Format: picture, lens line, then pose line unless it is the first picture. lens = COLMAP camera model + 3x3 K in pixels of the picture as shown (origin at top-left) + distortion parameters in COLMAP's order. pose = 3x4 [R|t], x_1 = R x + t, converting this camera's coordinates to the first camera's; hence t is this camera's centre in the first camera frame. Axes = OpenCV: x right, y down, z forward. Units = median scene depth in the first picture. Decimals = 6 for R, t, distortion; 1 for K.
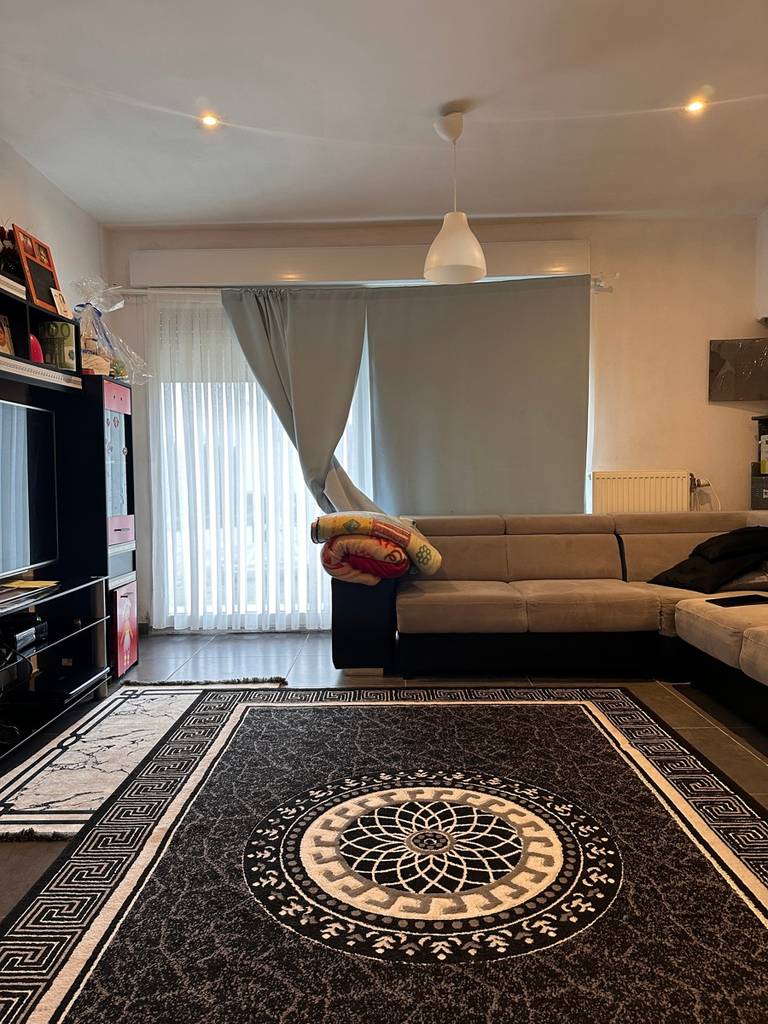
lens RADIAL K [[720.8, 0, 378.7], [0, 720.8, 514.9], [0, 0, 1]] dist [0.145569, -0.280798]
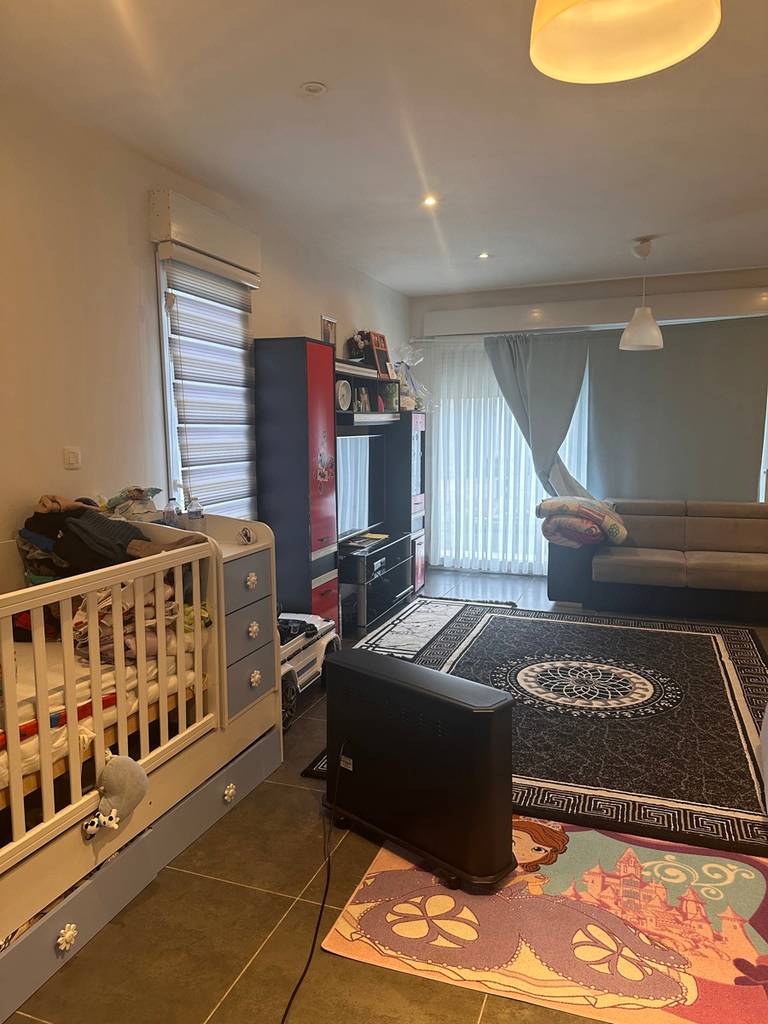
lens RADIAL K [[720.8, 0, 378.7], [0, 720.8, 514.9], [0, 0, 1]] dist [0.145569, -0.280798]
pose [[0.944268, 0.049436, -0.325444, 0.105028], [-0.024390, 0.996448, 0.080597, -0.095818], [0.328272, -0.068167, 0.942120, -0.638145]]
